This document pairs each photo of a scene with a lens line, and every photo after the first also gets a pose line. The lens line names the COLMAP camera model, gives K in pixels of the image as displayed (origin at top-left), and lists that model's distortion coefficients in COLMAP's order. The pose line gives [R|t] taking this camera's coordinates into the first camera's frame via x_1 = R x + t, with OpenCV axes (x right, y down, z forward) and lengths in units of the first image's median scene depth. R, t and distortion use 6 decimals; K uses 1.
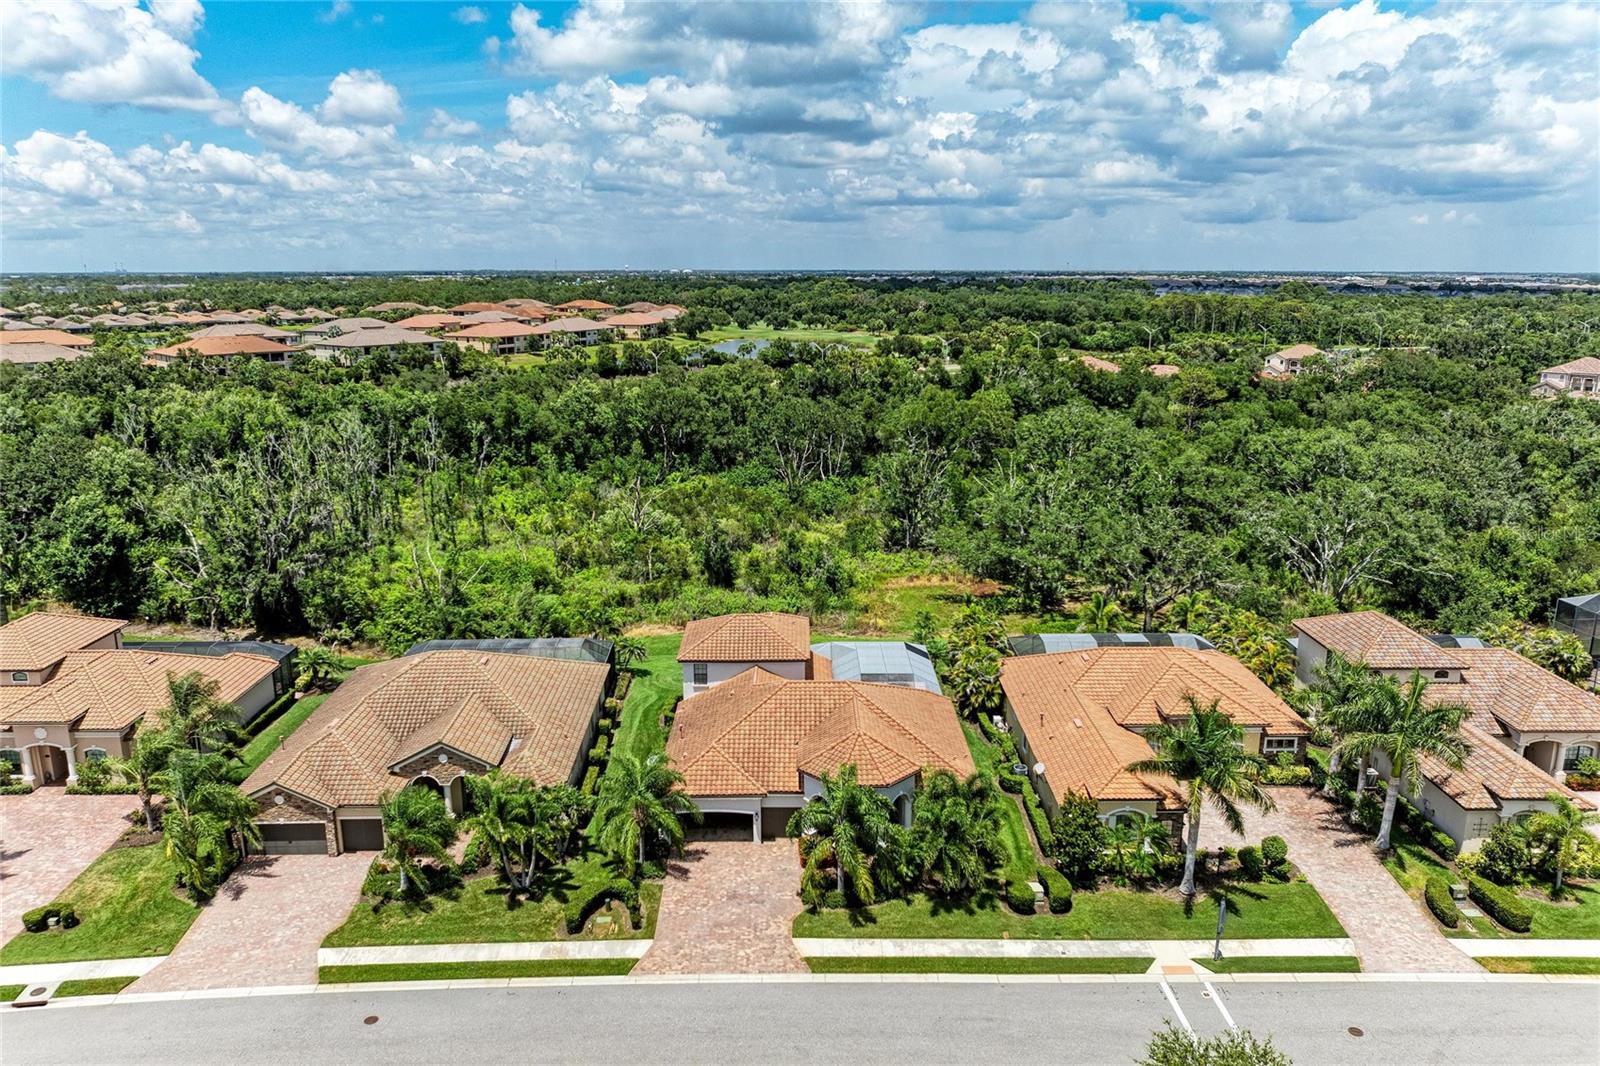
lens RADIAL K [[1127.9, 0, 805.9], [0, 1127.9, 502.1], [0, 0, 1]] dist [-0.046769, 0.035125]
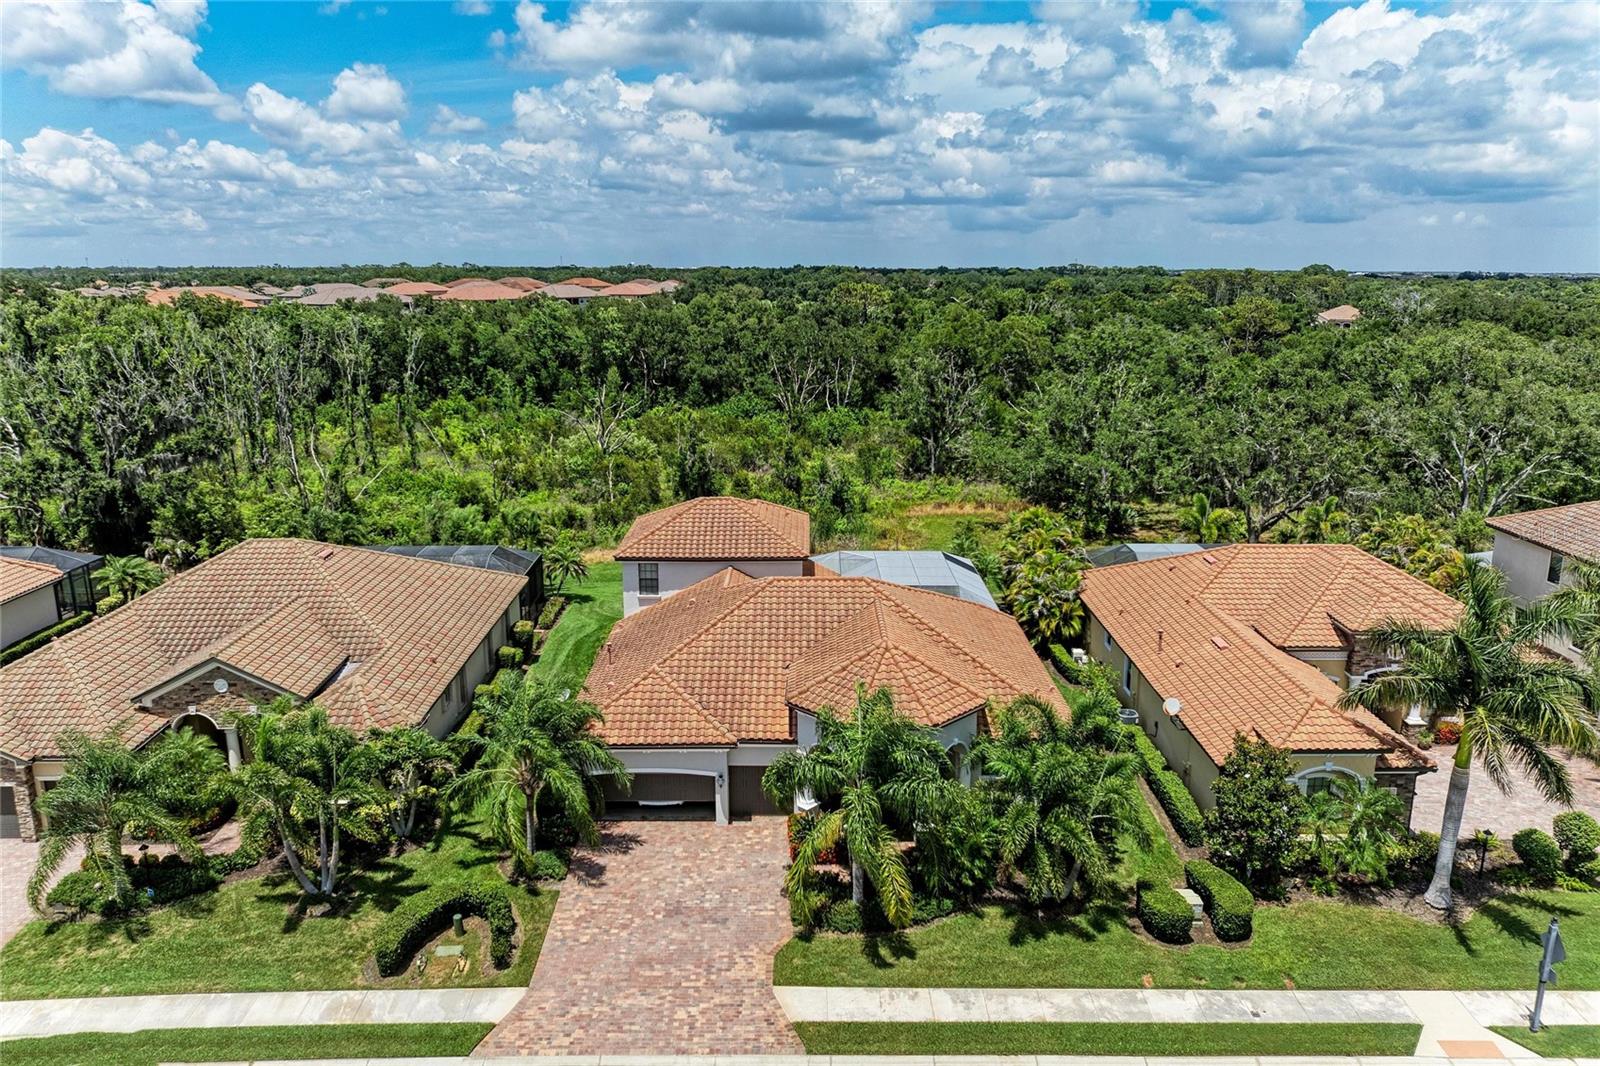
lens RADIAL K [[1127.9, 0, 815.1], [0, 1127.9, 521.0], [0, 0, 1]] dist [-0.046769, 0.035125]
pose [[0.999985, 0.004344, 0.003431, 0.004299], [-0.004402, 0.999846, 0.016984, 0.100214], [-0.003356, -0.016999, 0.999850, 0.303835]]
